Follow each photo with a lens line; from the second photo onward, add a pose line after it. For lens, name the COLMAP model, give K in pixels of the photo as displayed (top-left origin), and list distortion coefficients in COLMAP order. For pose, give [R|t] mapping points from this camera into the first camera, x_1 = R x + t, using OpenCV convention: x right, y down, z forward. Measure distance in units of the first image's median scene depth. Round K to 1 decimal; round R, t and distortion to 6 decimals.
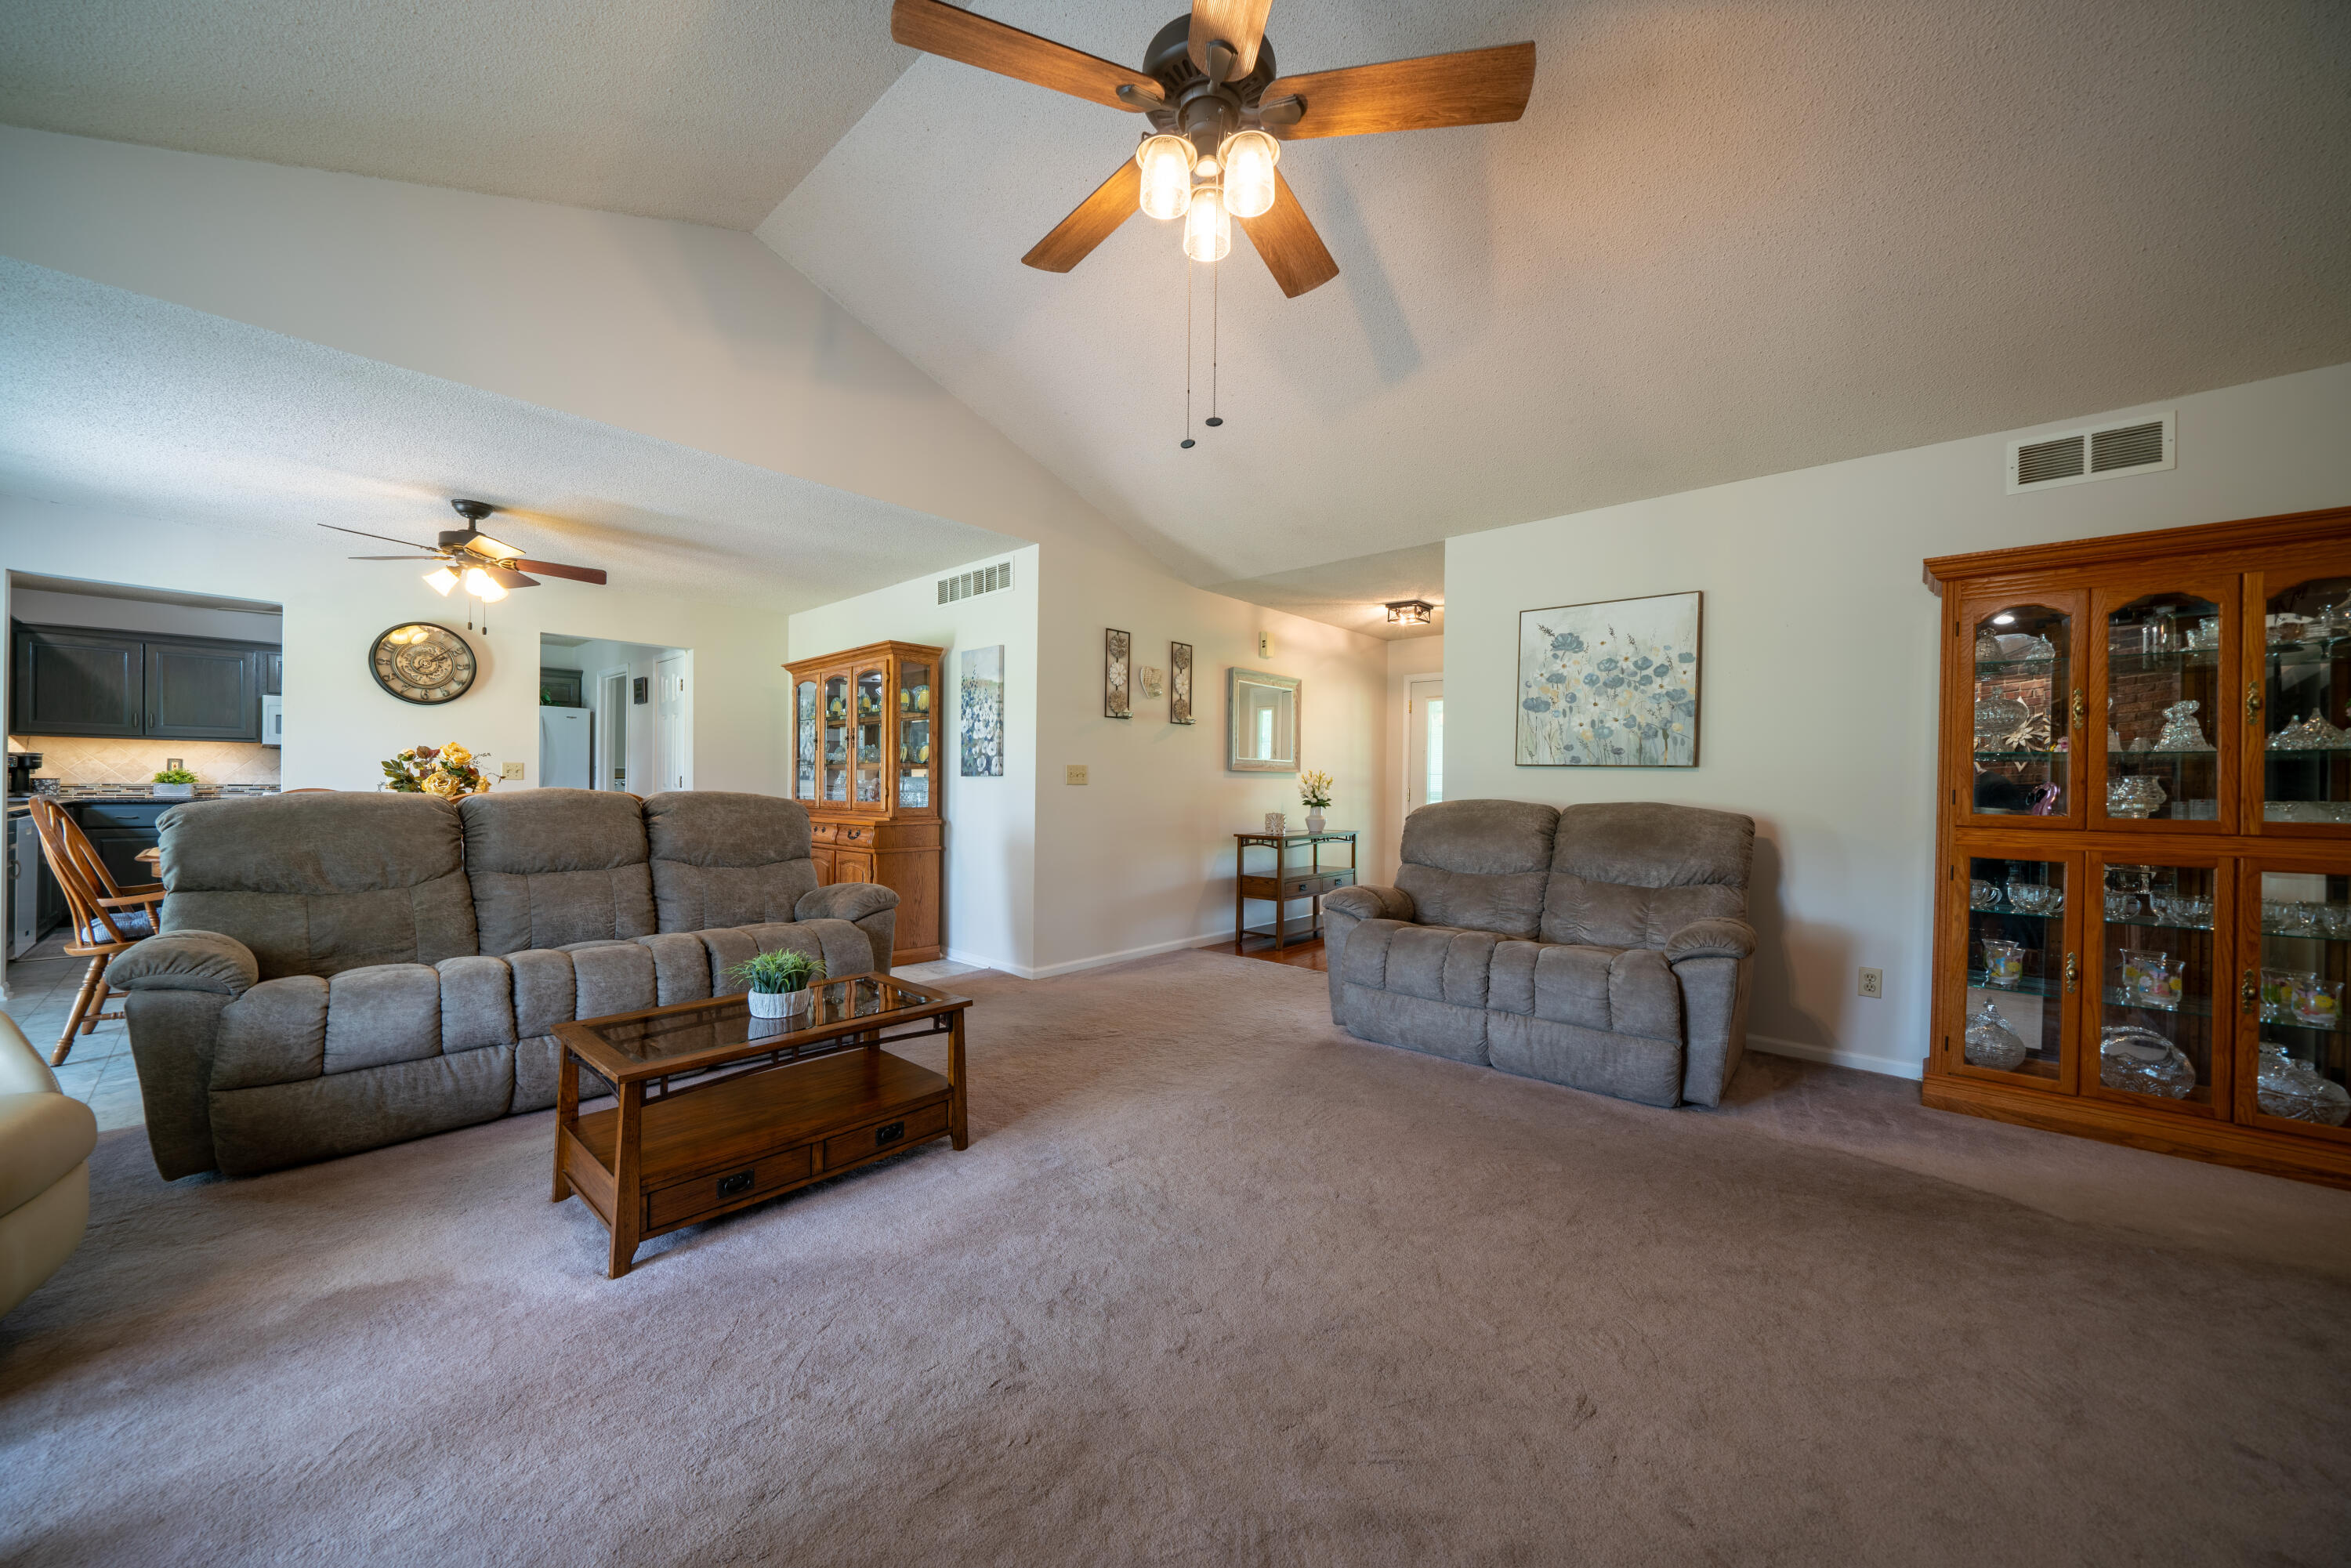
lens RADIAL K [[839.5, 0, 1158.9], [0, 839.5, 790.1], [0, 0, 1]] dist [-0.005656, -0.000244]
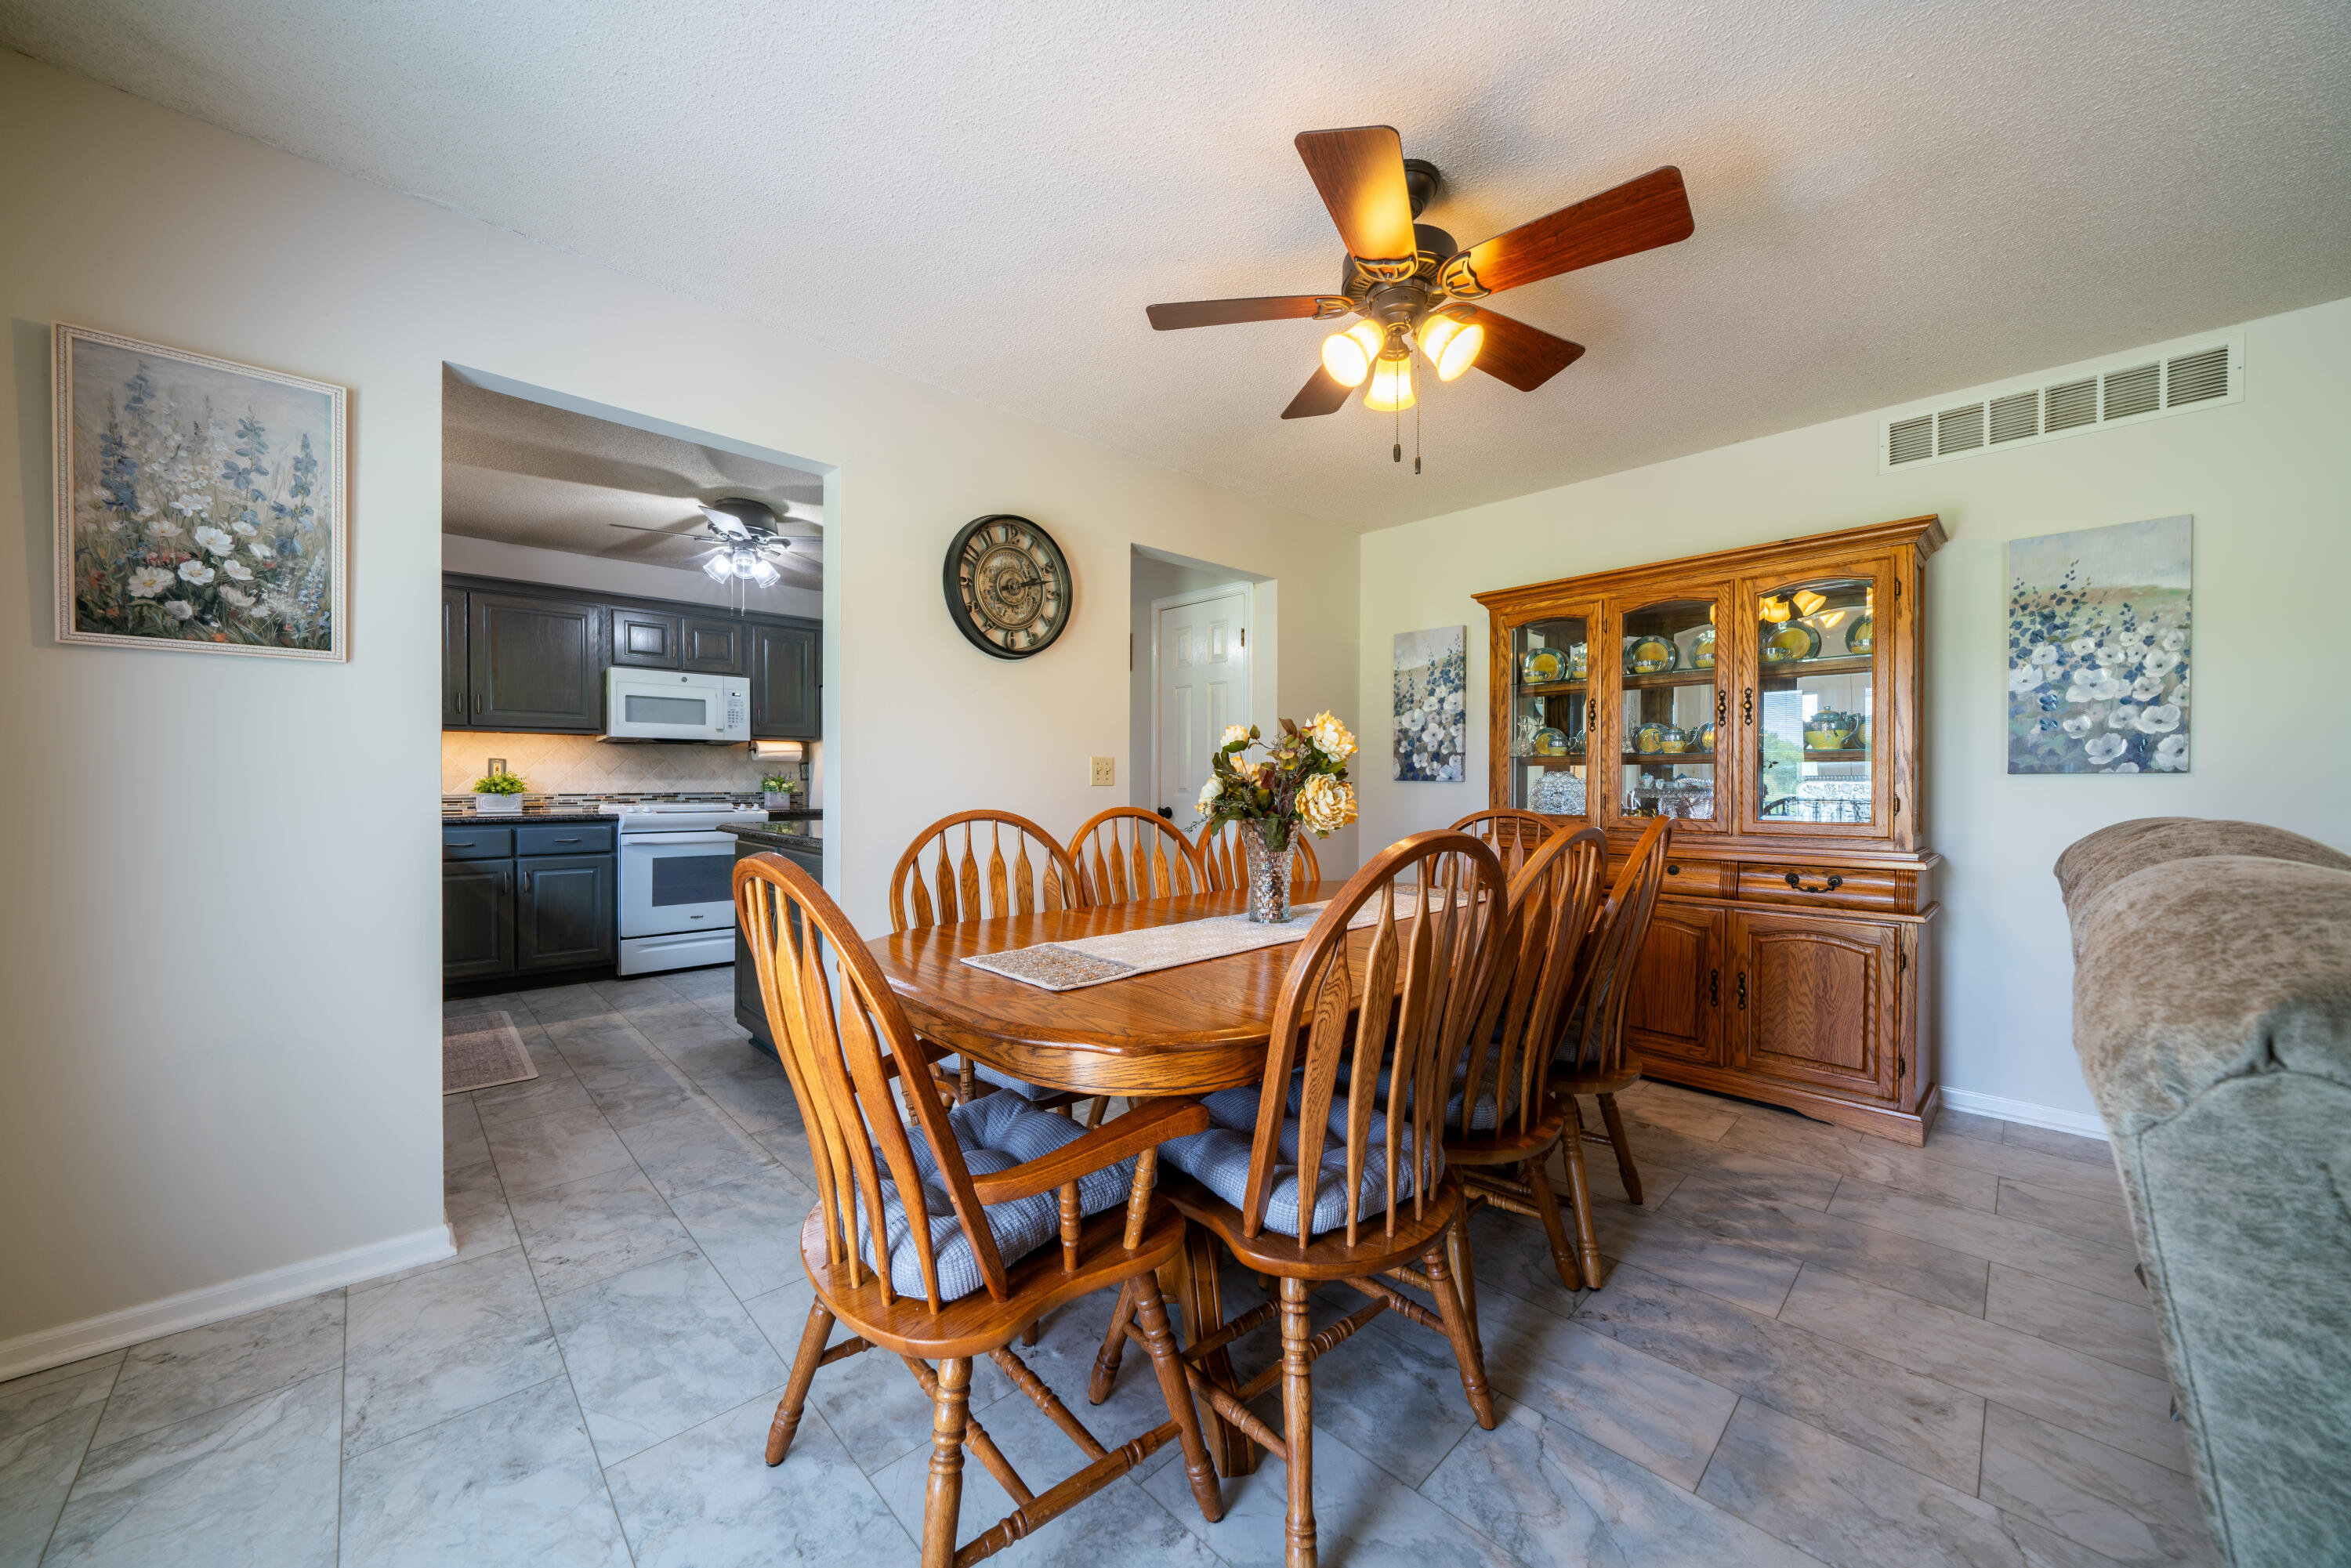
lens RADIAL K [[839.5, 0, 1158.9], [0, 839.5, 790.1], [0, 0, 1]] dist [-0.005656, -0.000244]
pose [[0.997363, -0.007389, -0.072198, -0.755504], [0.007765, 0.999958, 0.004939, -0.013187], [0.072159, -0.005487, 0.997378, 0.438324]]
